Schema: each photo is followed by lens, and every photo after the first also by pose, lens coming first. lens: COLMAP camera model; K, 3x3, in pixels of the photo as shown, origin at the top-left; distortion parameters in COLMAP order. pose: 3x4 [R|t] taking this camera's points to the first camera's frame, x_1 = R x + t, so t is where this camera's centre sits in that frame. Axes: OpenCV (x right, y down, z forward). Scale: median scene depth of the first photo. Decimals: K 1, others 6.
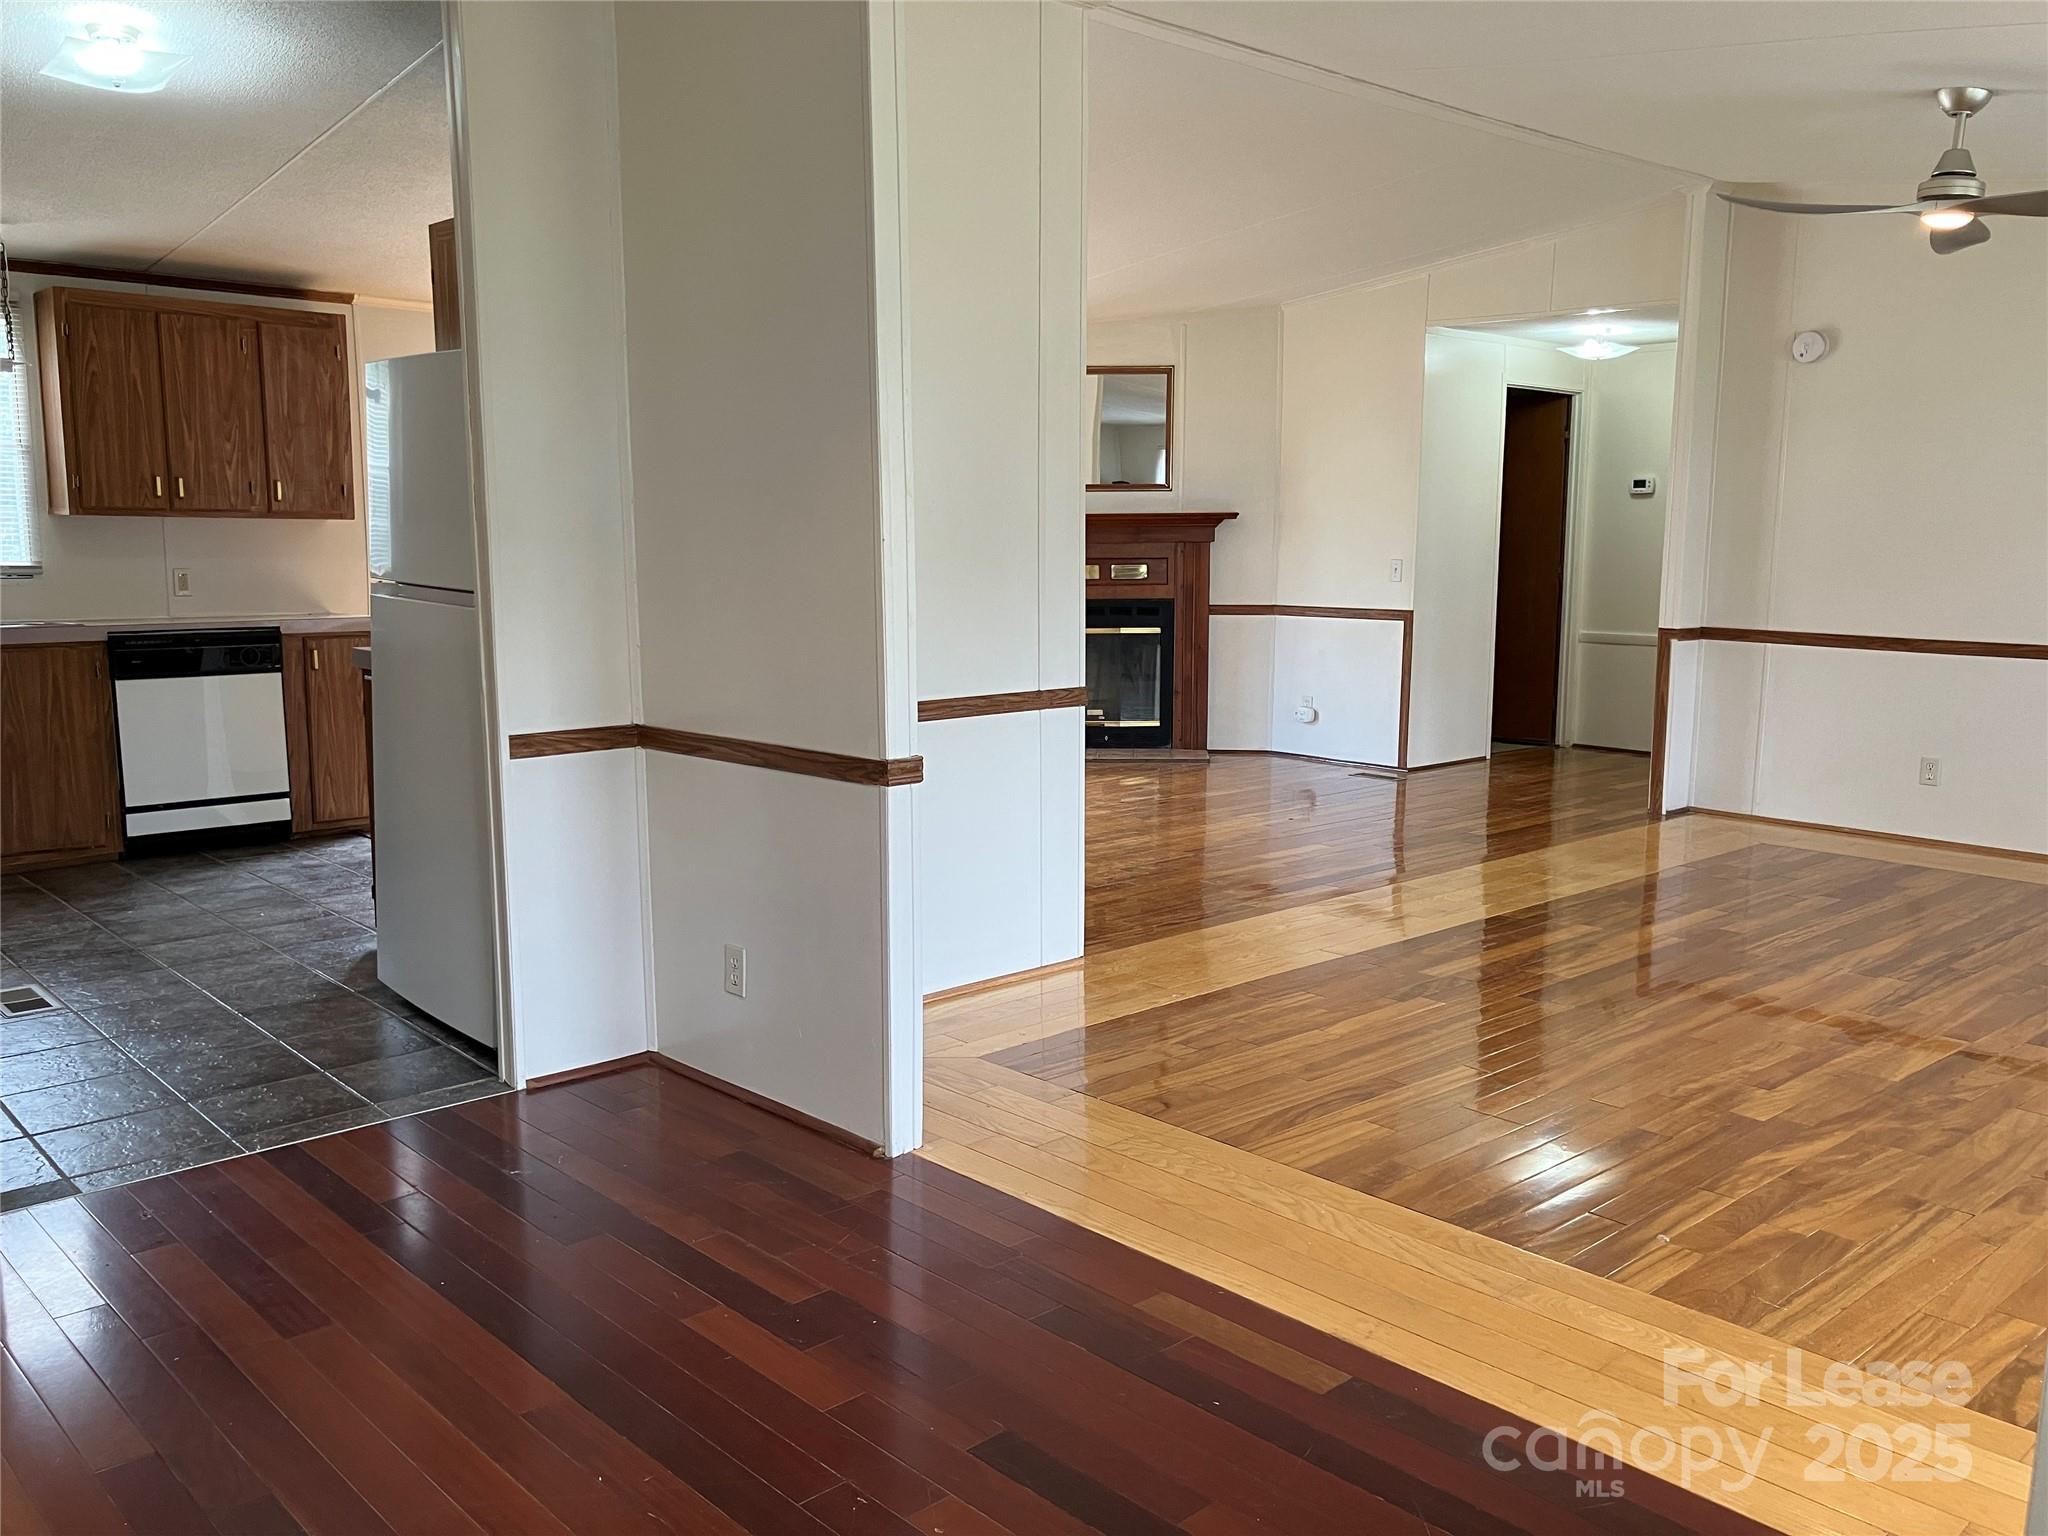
lens RADIAL K [[1728.5, 0, 995.2], [0, 1728.5, 786.2], [0, 0, 1]] dist [0.090587, -0.089660]
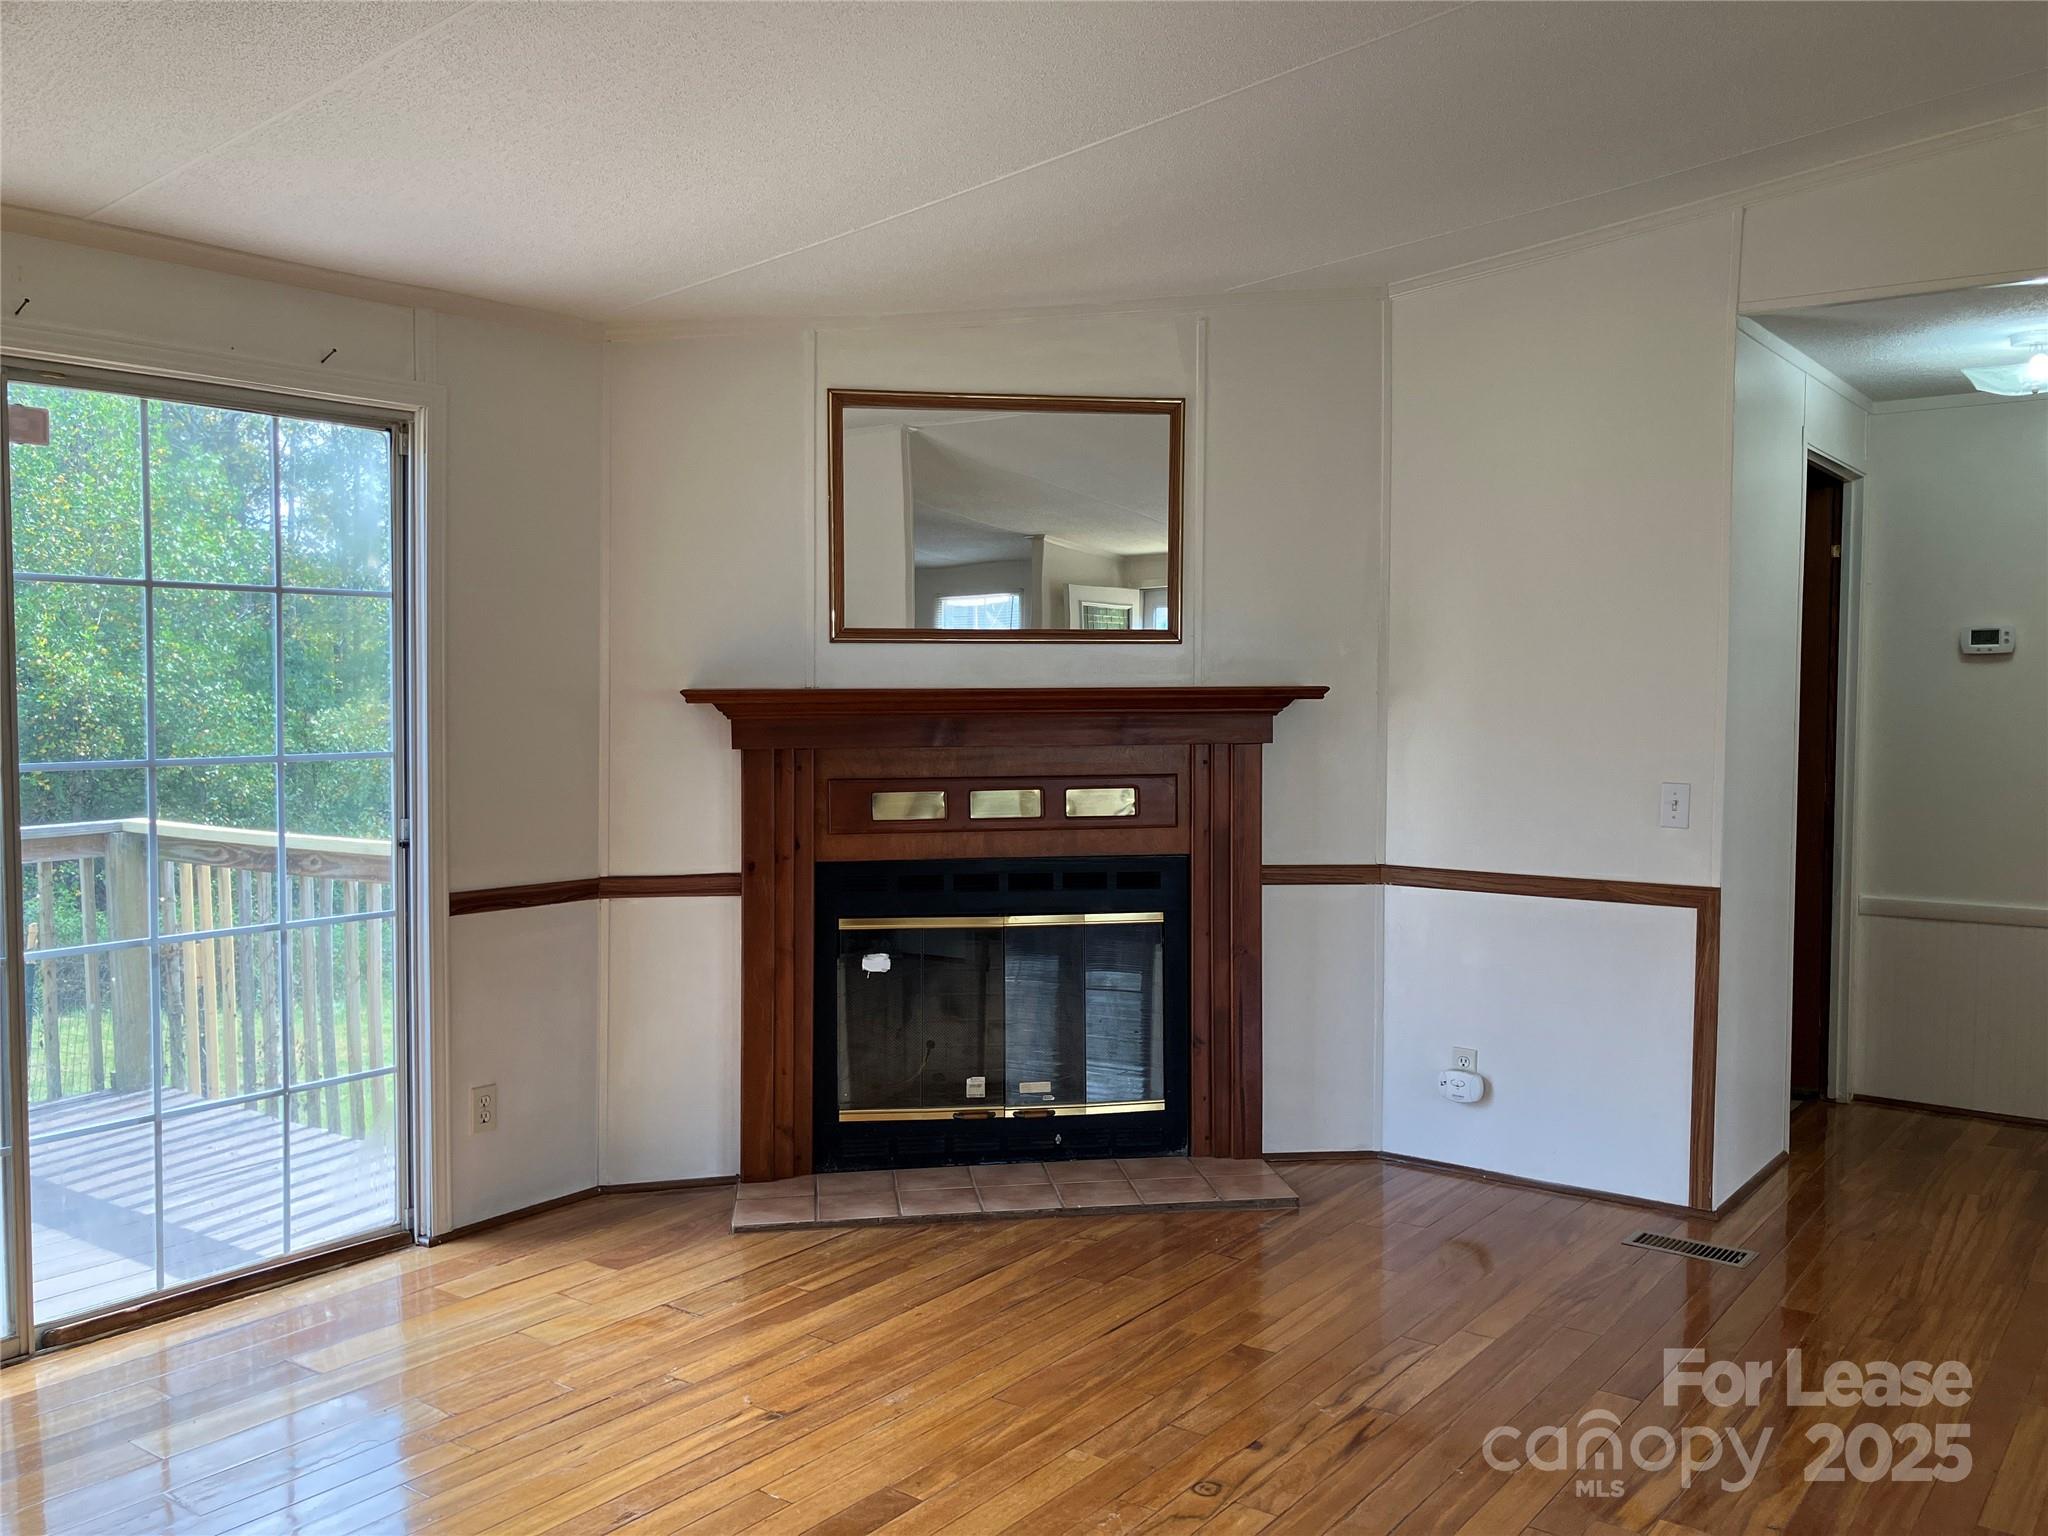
lens RADIAL K [[1728.5, 0, 995.2], [0, 1728.5, 786.2], [0, 0, 1]] dist [0.090587, -0.089660]
pose [[0.980477, -0.011626, 0.196291, -0.051333], [0.028481, 0.996120, -0.083265, -0.090249], [-0.194561, 0.087230, 0.977004, 0.533215]]
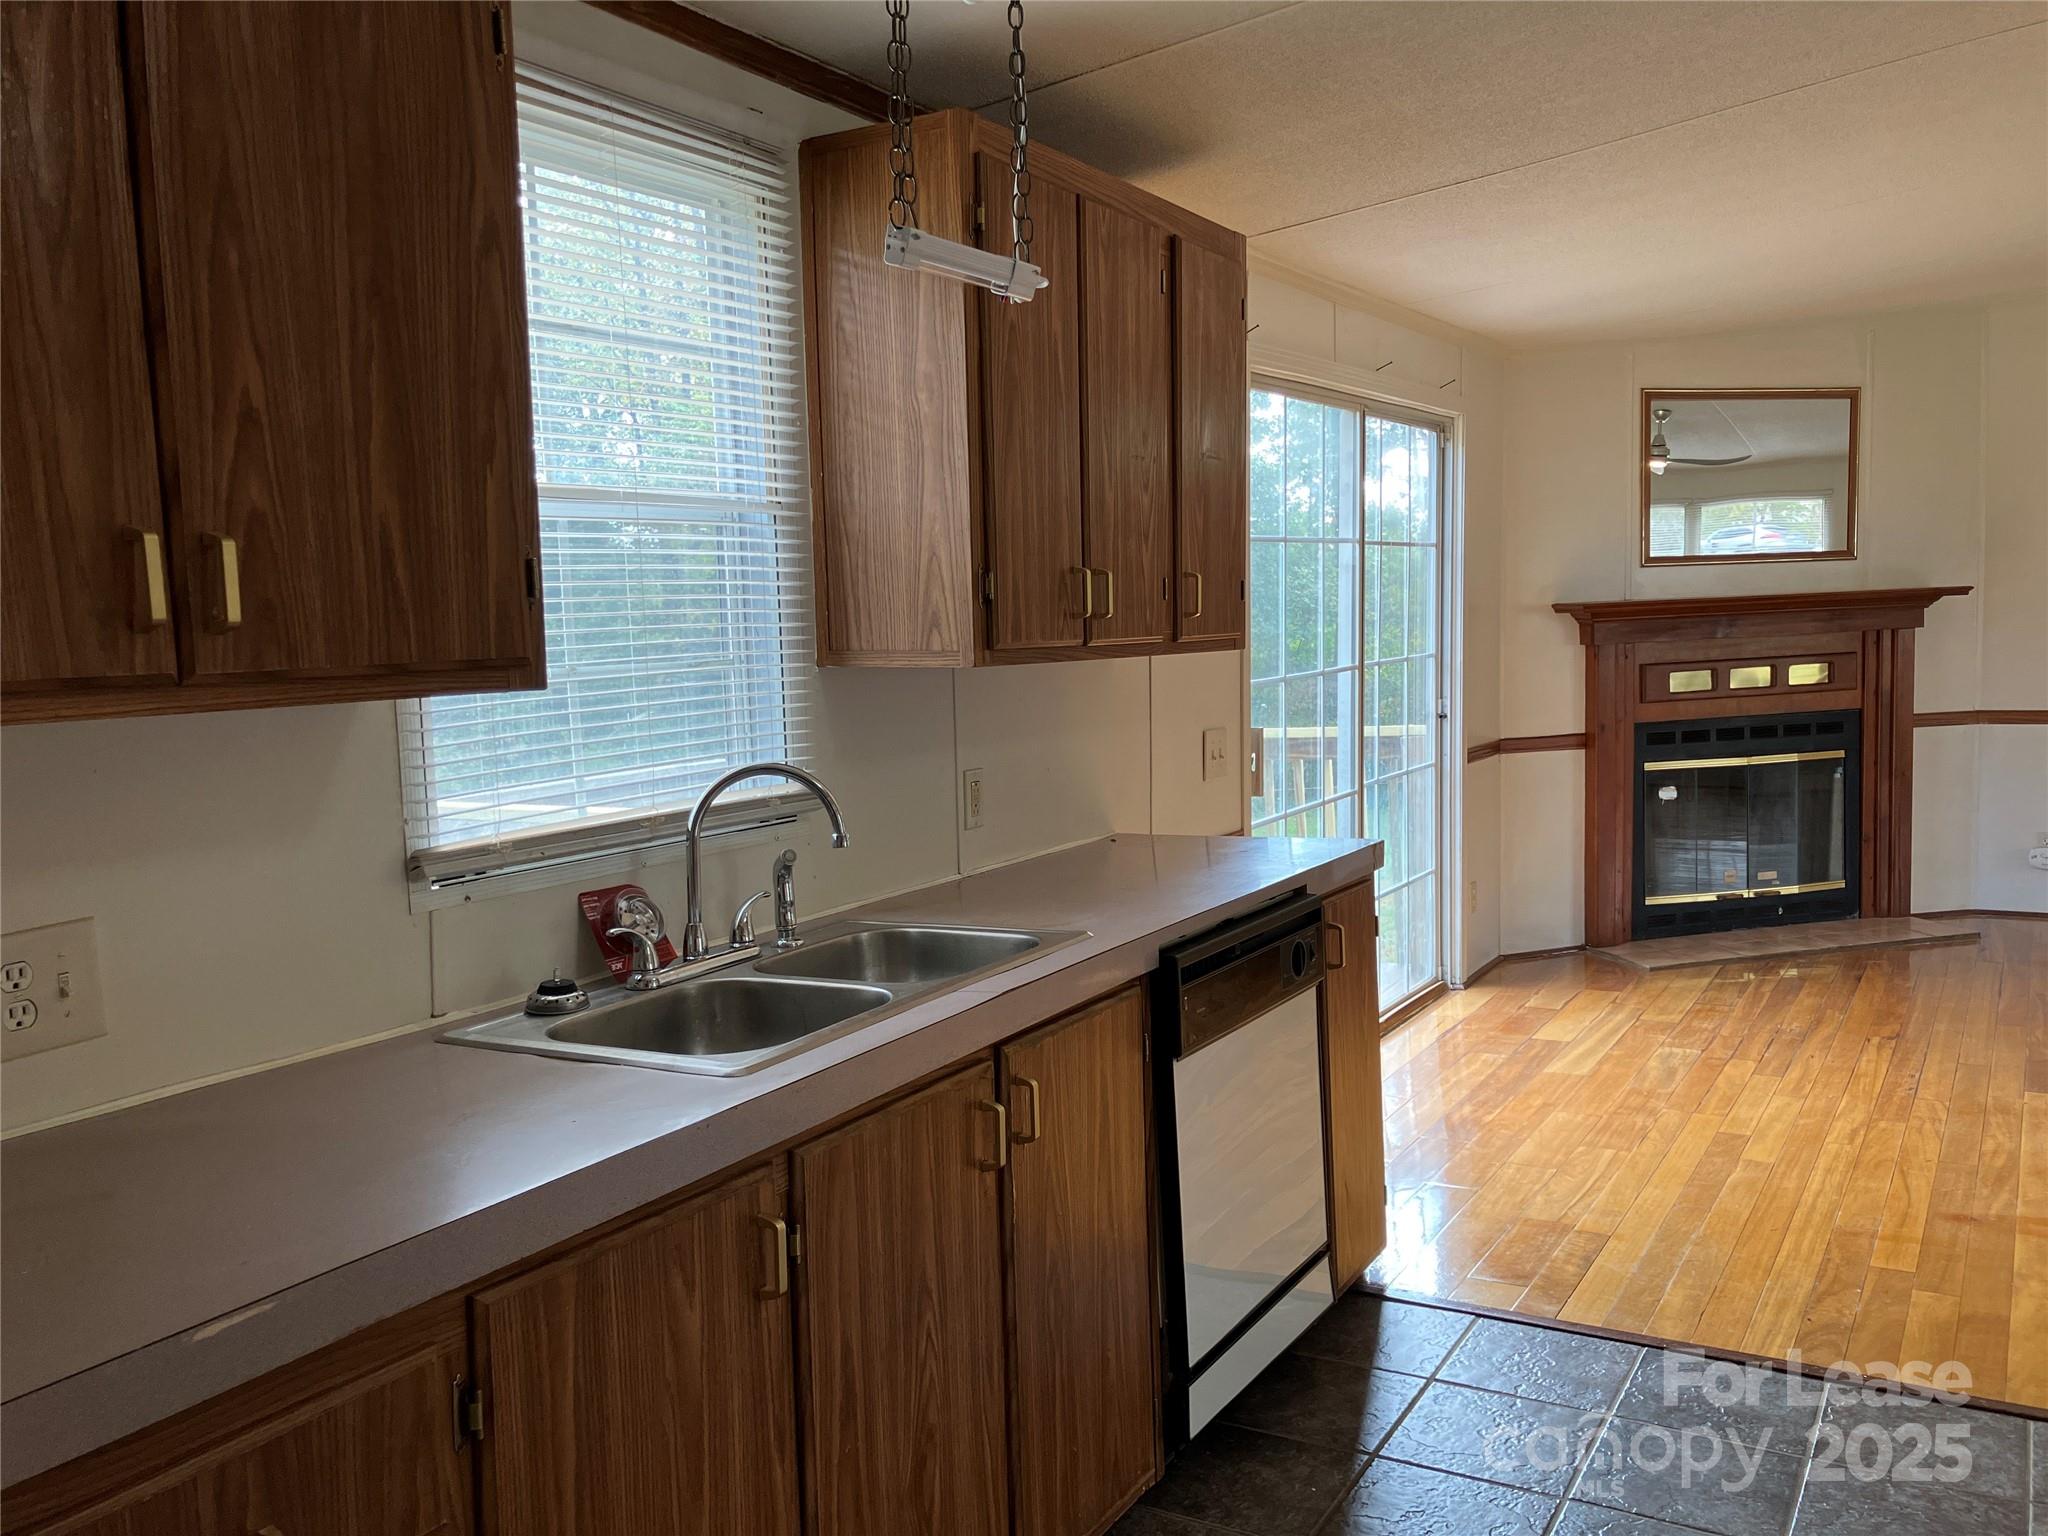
lens RADIAL K [[1708.2, 0, 1022.9], [0, 1708.2, 790.2], [0, 0, 1]] dist [0.042773, -0.003242]
pose [[0.949856, -0.064179, 0.306030, -0.455946], [0.079113, 0.996192, -0.036635, -0.078130], [-0.302513, 0.059009, 0.951317, 0.441177]]
